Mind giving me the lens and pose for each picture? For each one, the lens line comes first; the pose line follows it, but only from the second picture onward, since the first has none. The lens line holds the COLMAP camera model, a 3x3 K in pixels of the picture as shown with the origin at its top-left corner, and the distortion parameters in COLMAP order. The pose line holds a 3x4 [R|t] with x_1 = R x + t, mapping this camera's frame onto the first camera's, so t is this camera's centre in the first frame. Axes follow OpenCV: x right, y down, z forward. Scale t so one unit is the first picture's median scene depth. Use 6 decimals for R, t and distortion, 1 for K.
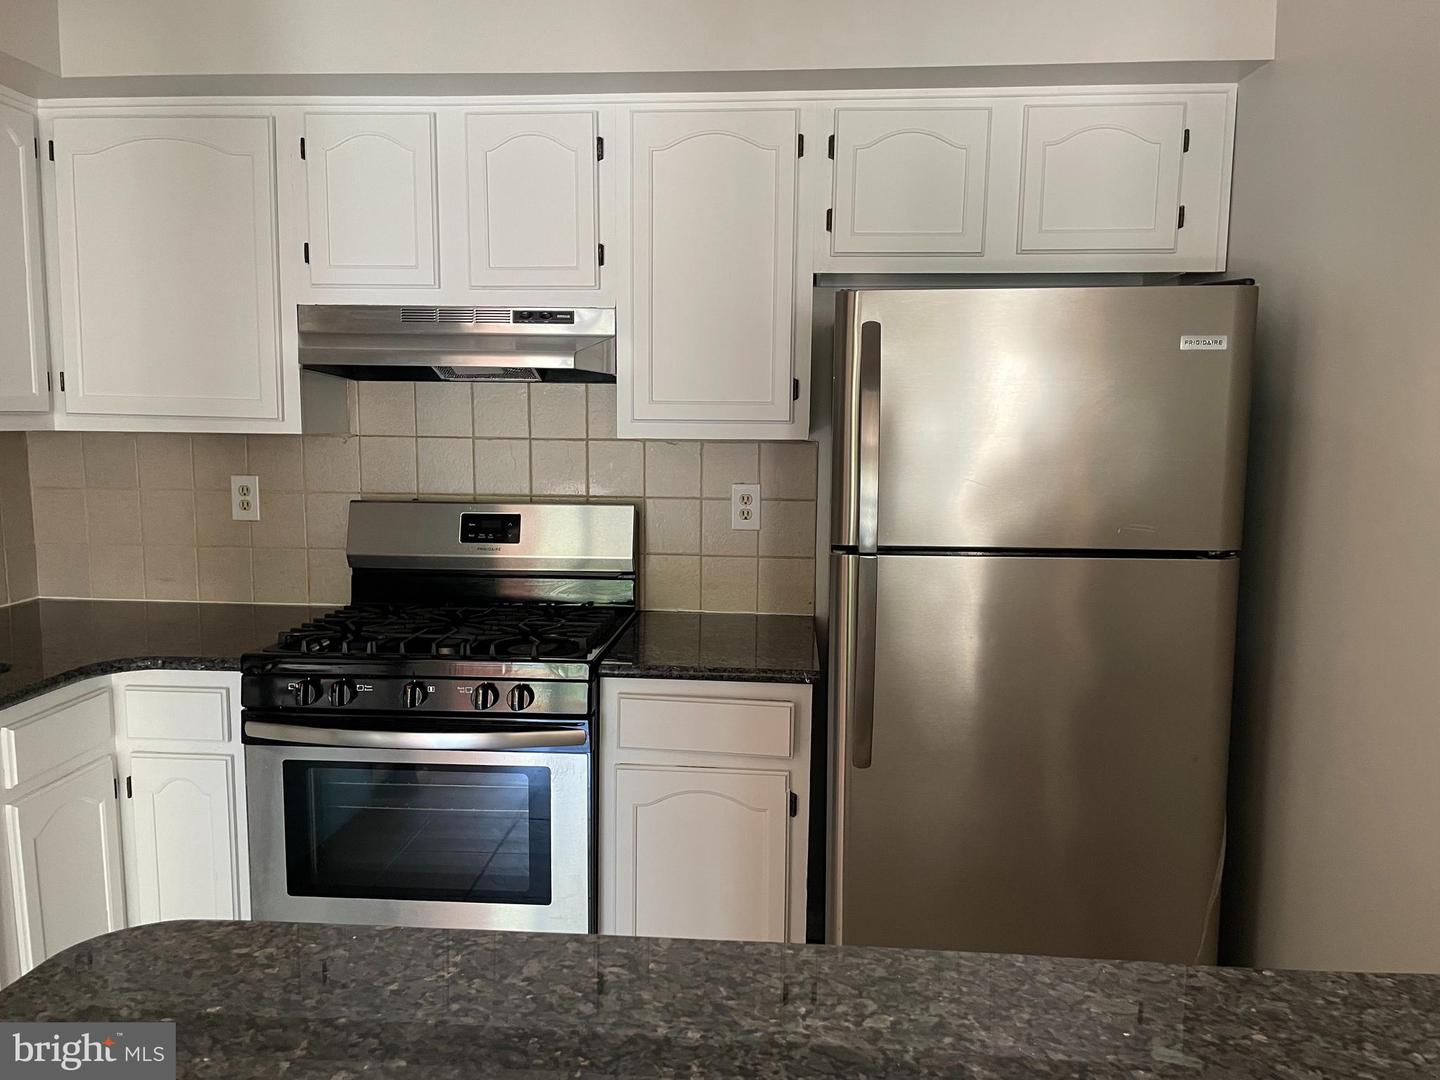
lens RADIAL K [[1093.4, 0, 725.8], [0, 1093.4, 544.8], [0, 0, 1]] dist [0.092378, -0.119385]
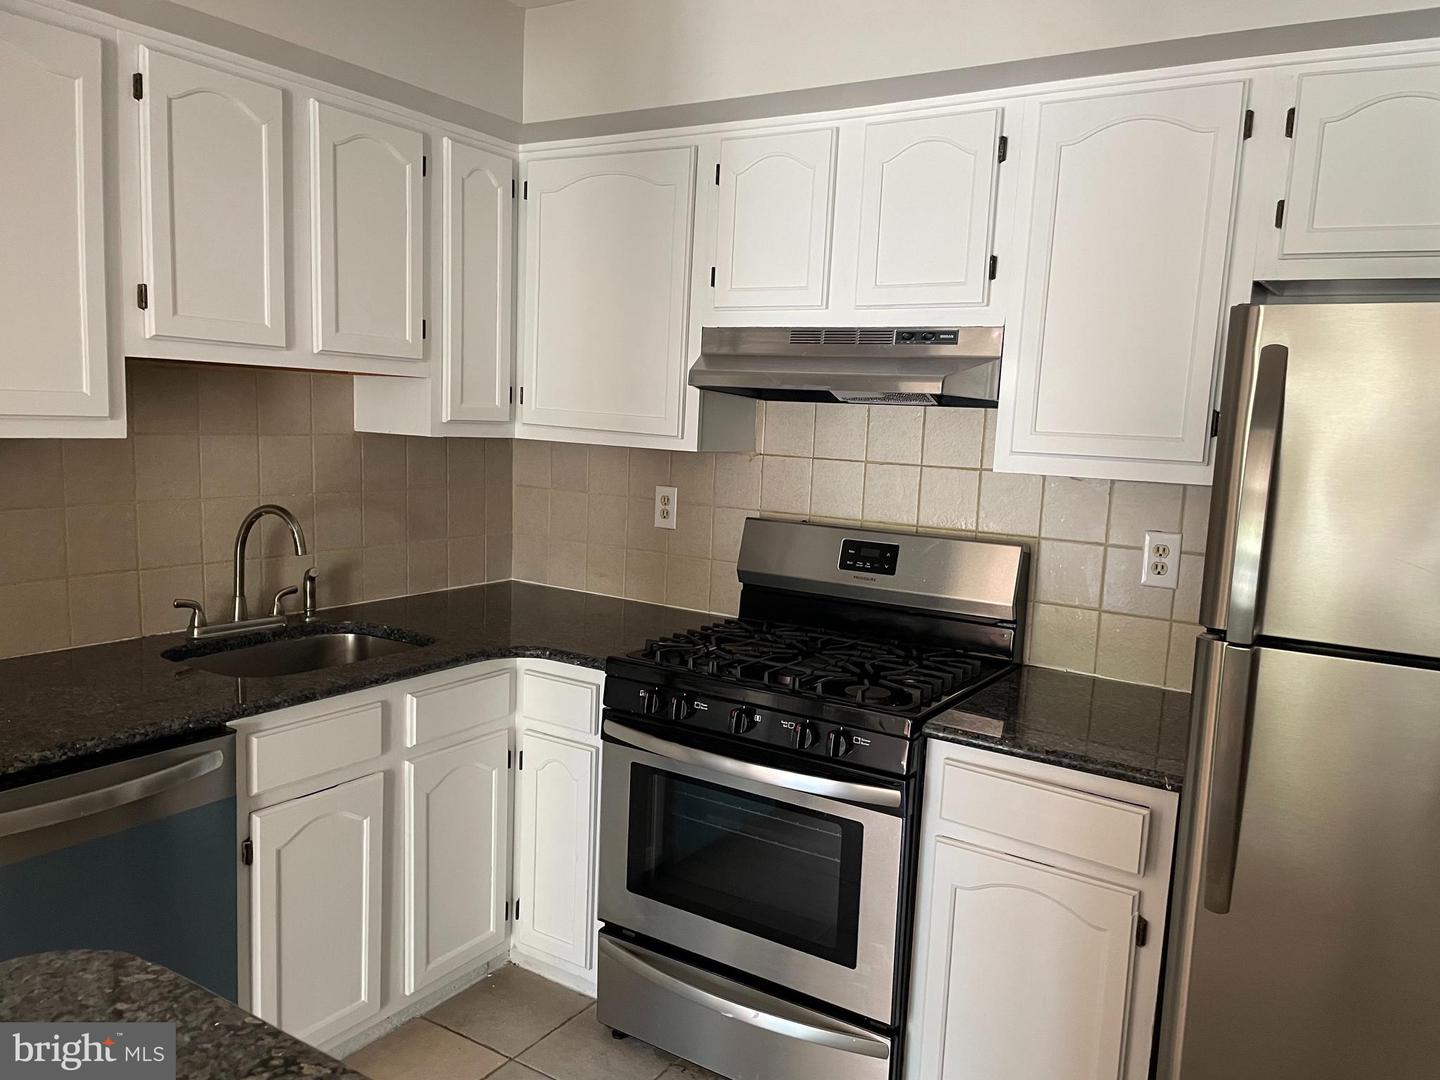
lens RADIAL K [[1093.4, 0, 726.8], [0, 1093.4, 555.5], [0, 0, 1]] dist [0.092378, -0.119385]
pose [[0.881323, 0.093114, -0.463250, 0.135149], [-0.092704, 0.995411, 0.023712, -0.031348], [0.463332, 0.022047, 0.885911, 0.108708]]
